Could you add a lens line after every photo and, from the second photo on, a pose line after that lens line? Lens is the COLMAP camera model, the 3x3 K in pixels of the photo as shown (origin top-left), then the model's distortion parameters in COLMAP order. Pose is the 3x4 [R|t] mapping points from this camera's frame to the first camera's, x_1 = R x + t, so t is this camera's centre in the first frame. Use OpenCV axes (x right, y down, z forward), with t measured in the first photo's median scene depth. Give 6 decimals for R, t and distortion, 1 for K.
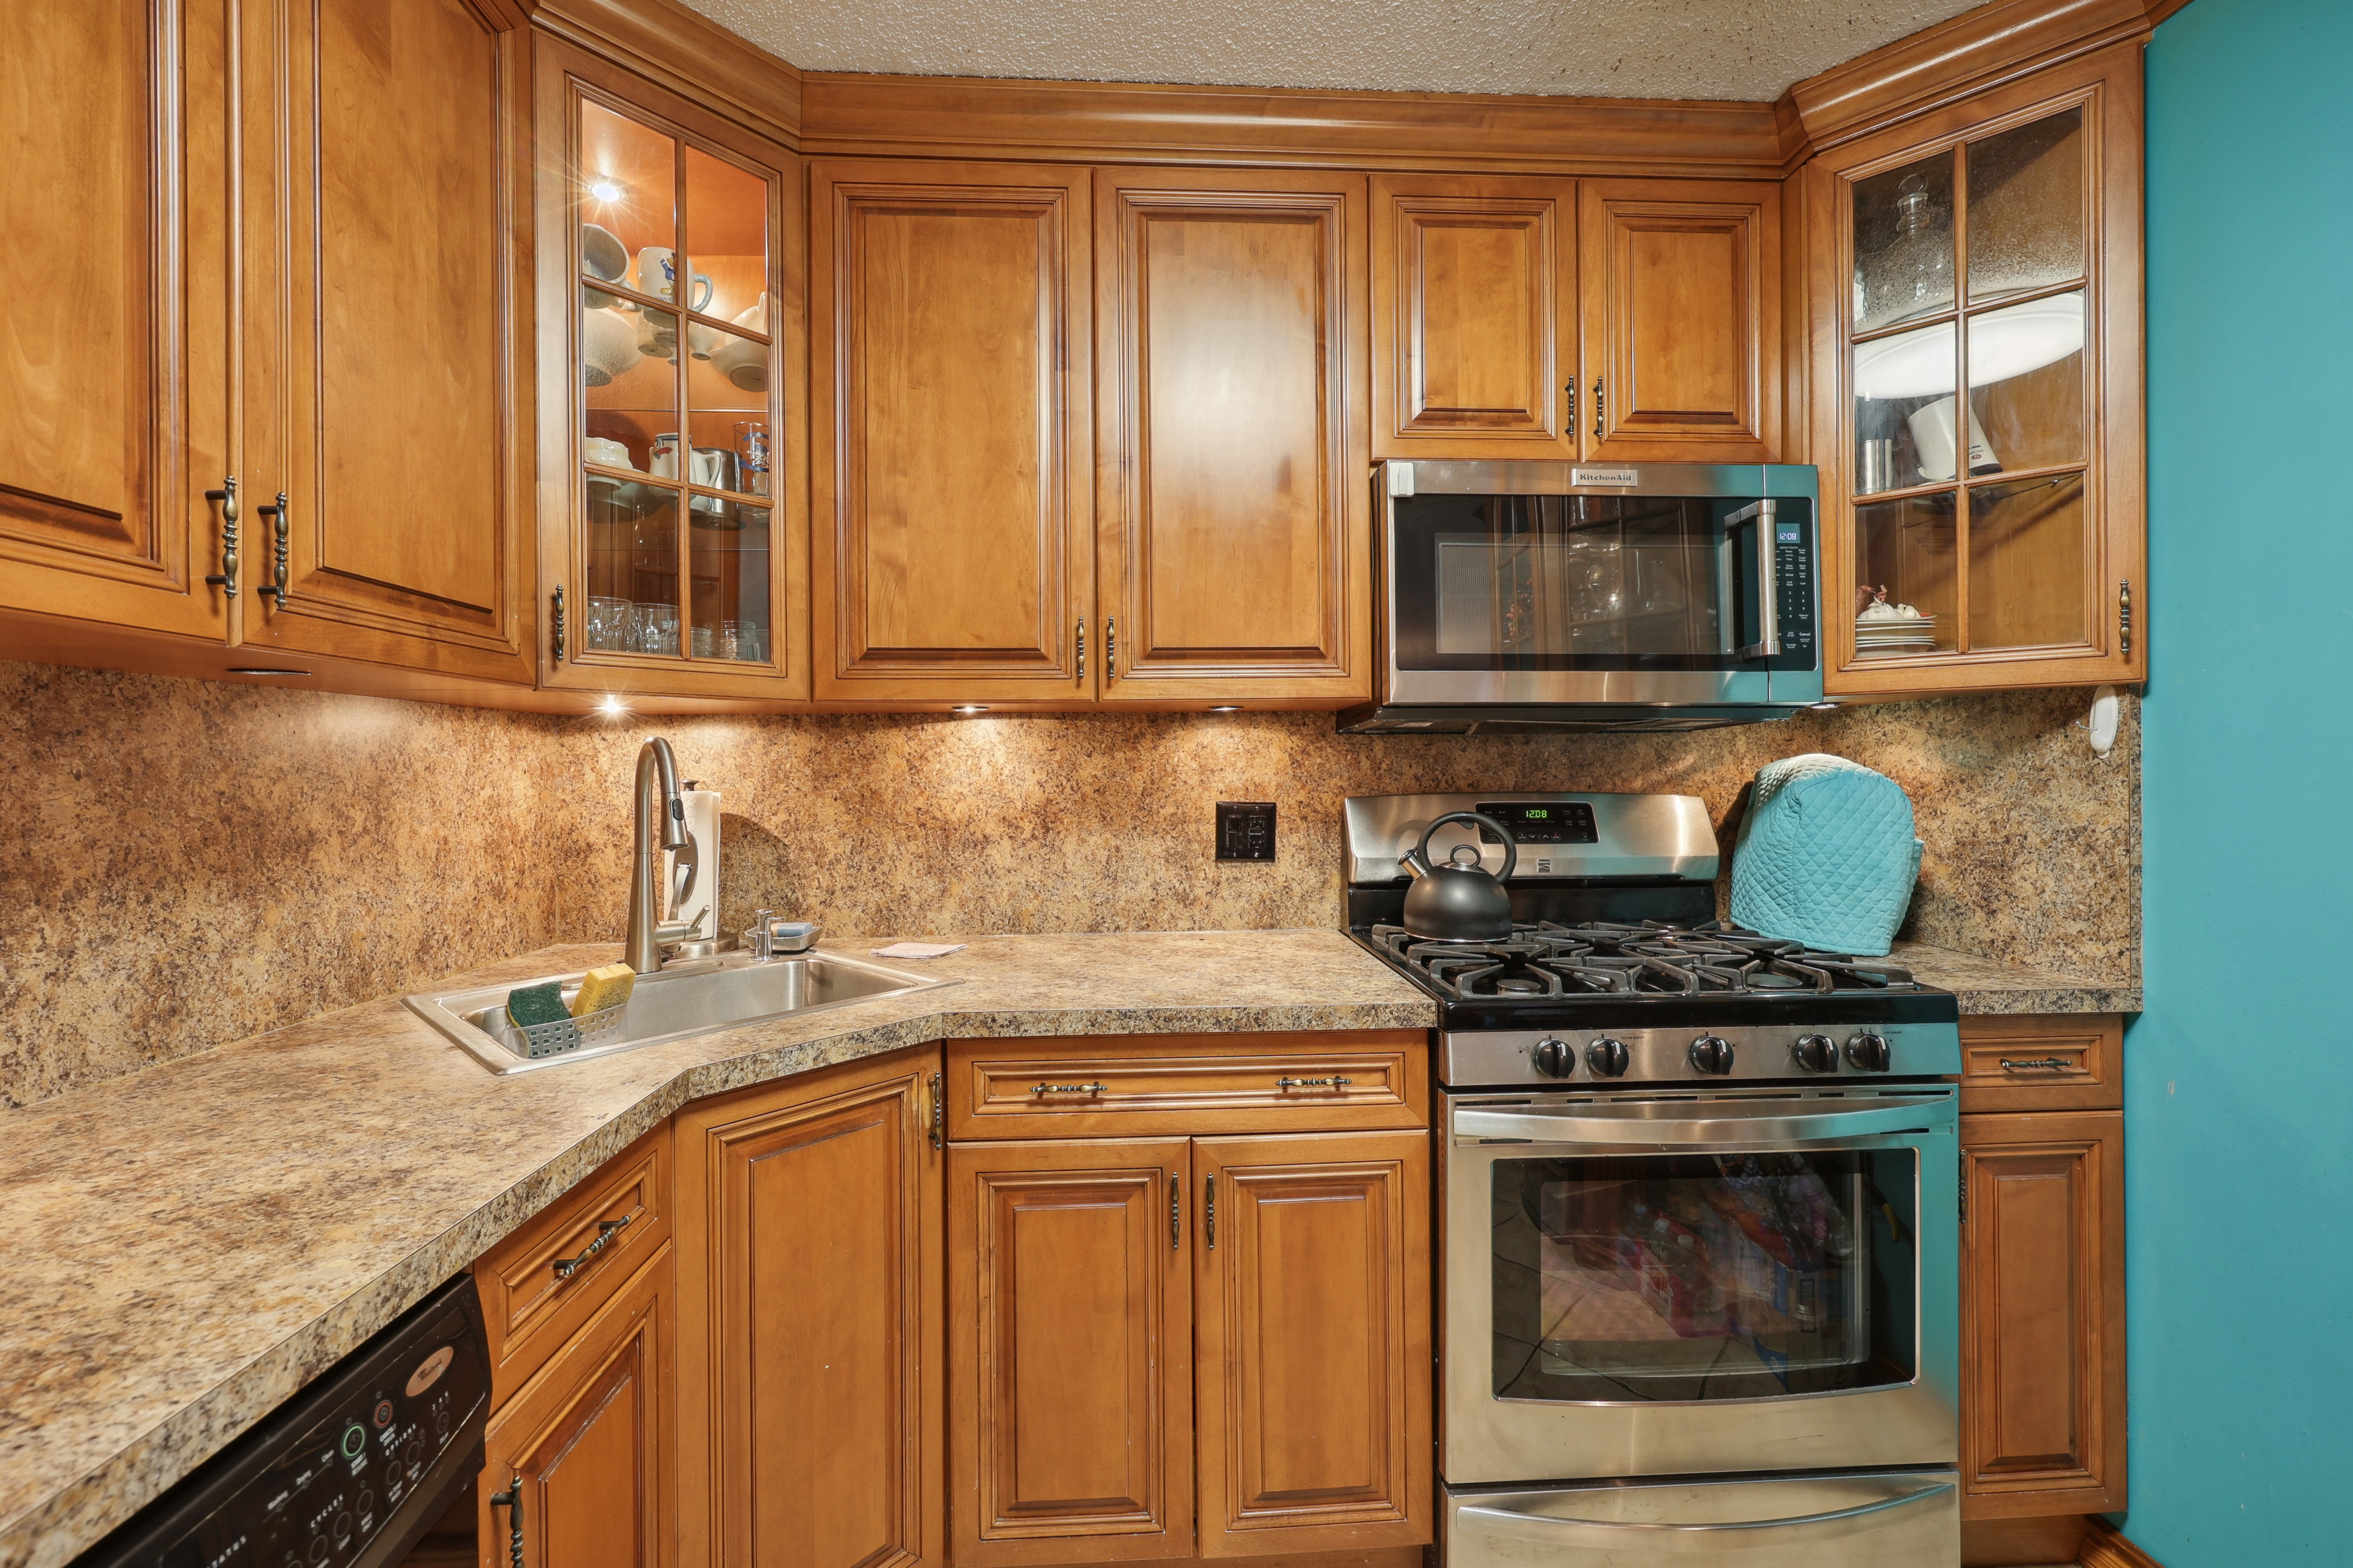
lens RADIAL K [[971.9, 0, 1168.7], [0, 971.9, 770.4], [0, 0, 1]] dist [0.002355, 0.000313]
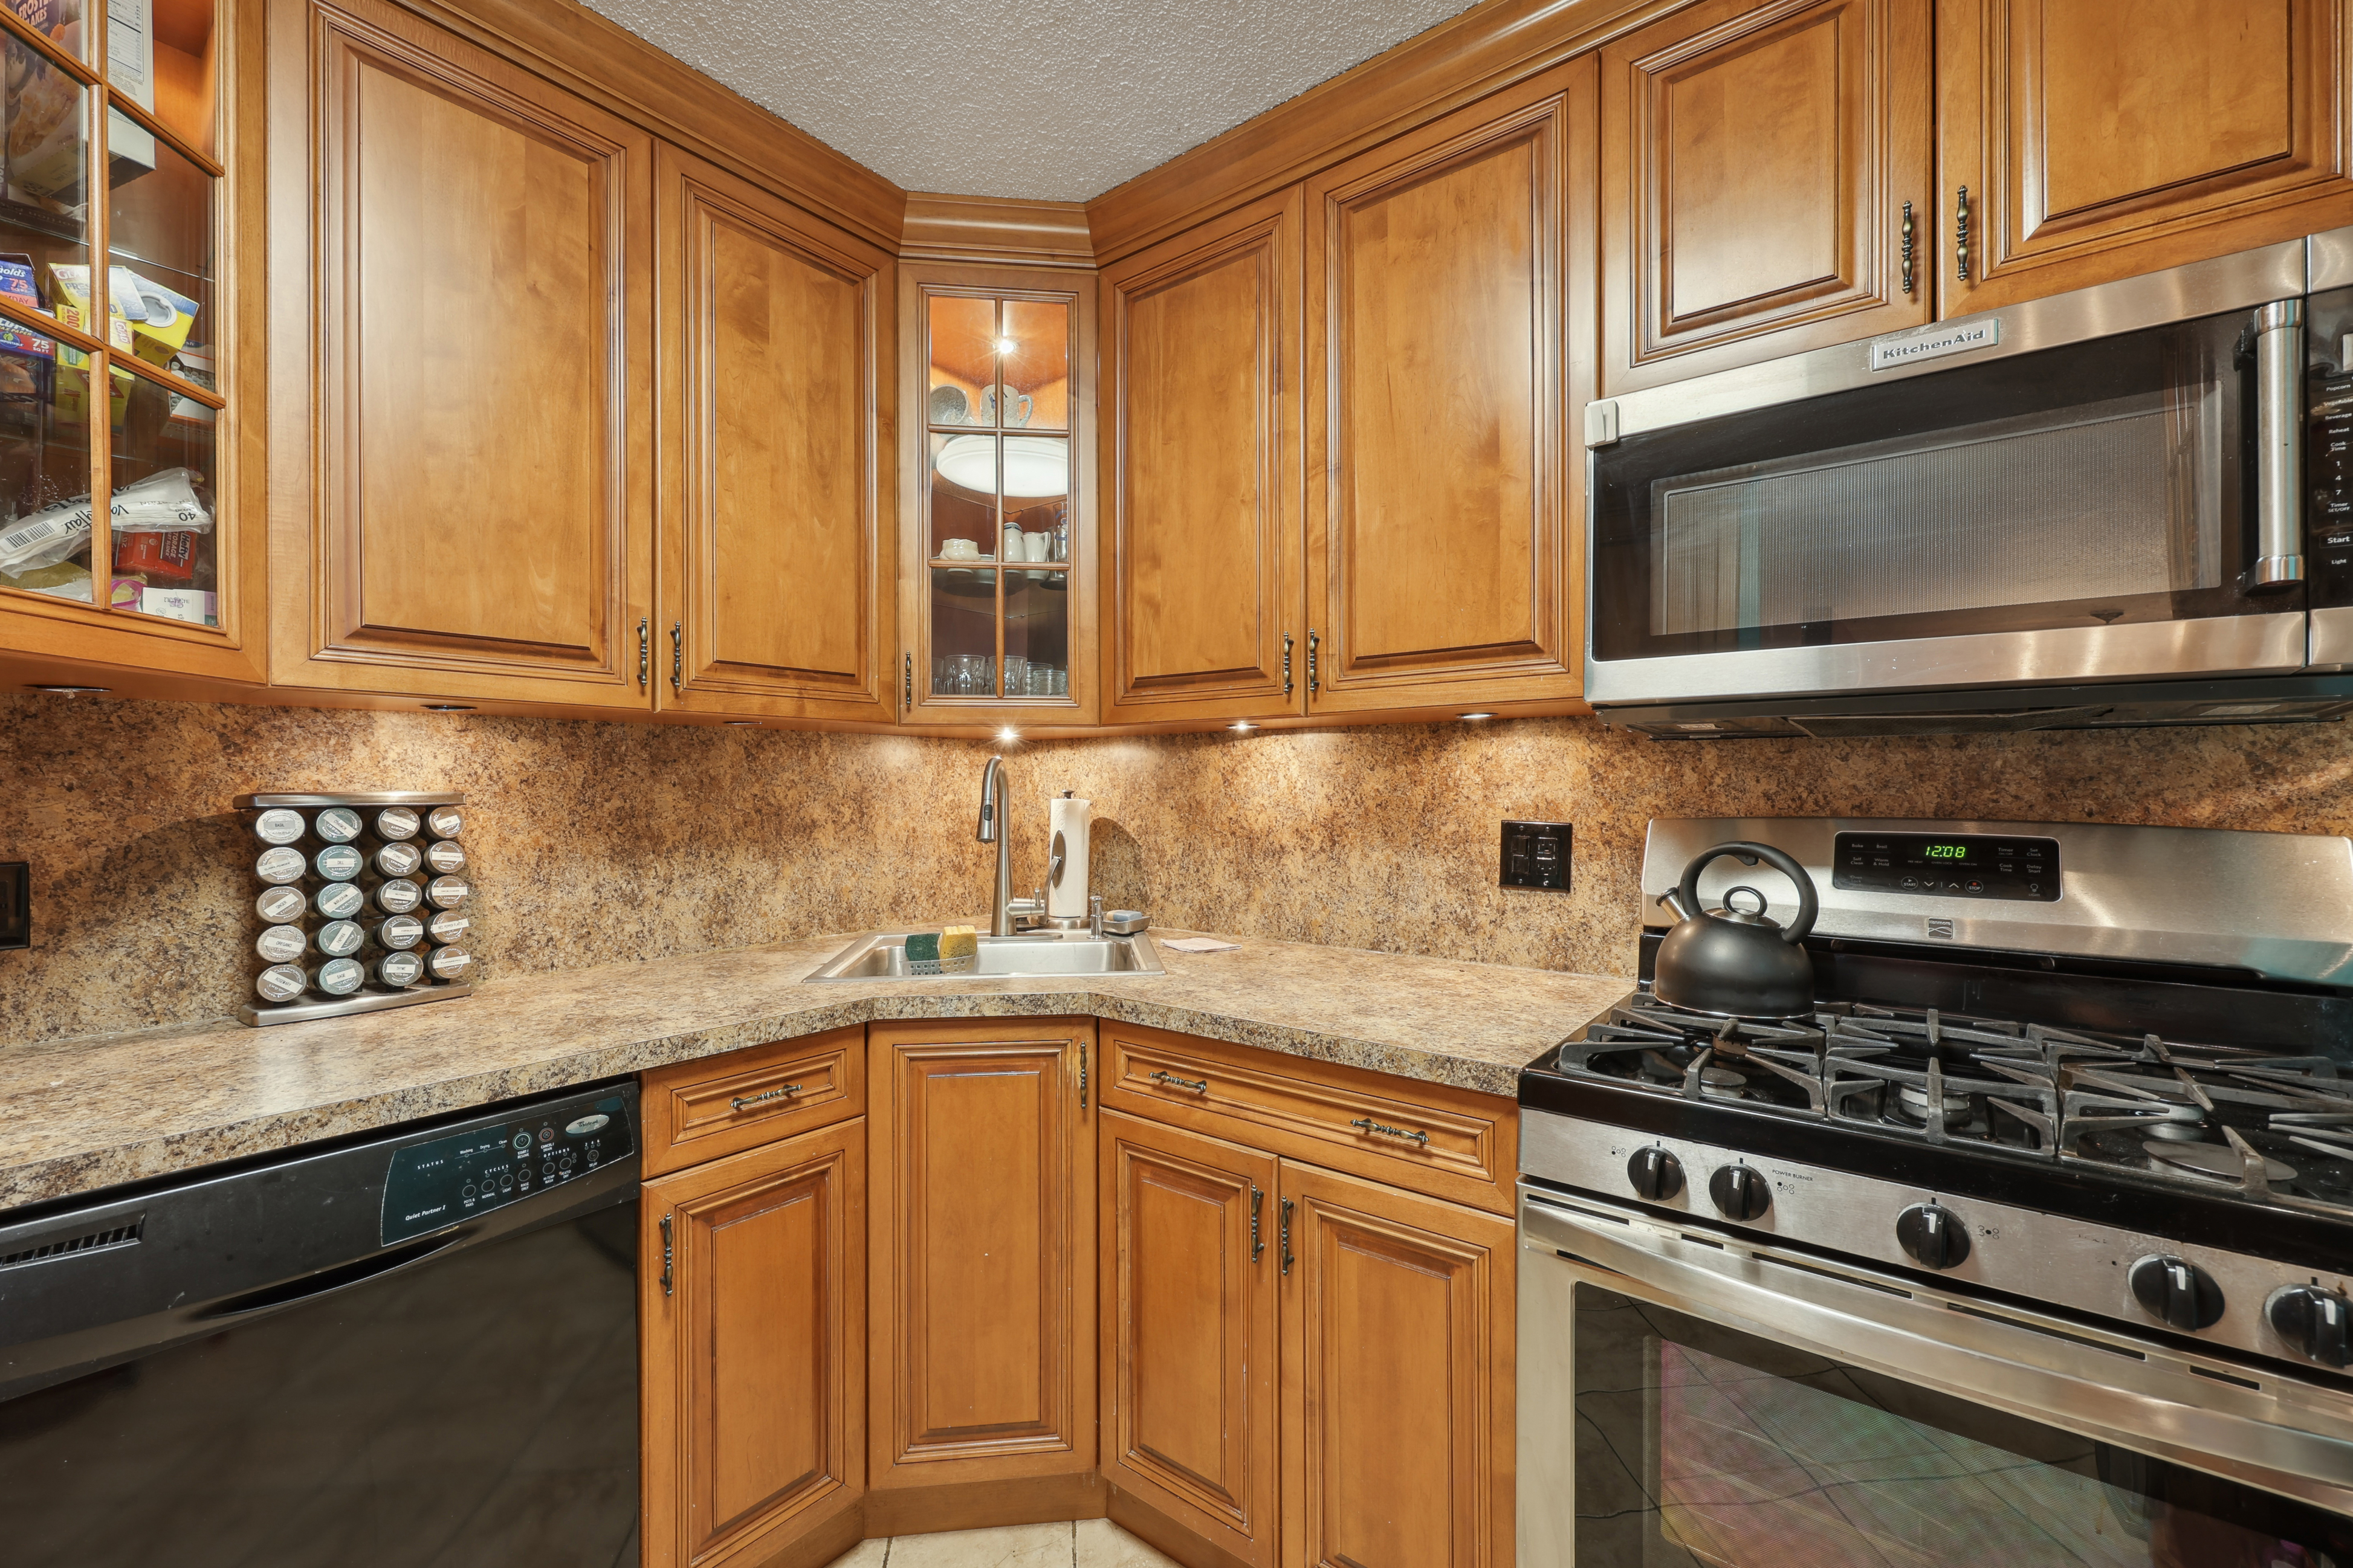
lens RADIAL K [[971.9, 0, 1163.5], [0, 971.9, 789.1], [0, 0, 1]] dist [0.002355, 0.000313]
pose [[0.750824, 0.008272, -0.660451, 0.516956], [-0.003571, 0.999958, 0.008464, -0.003179], [0.660493, -0.003996, 0.750822, 0.161943]]
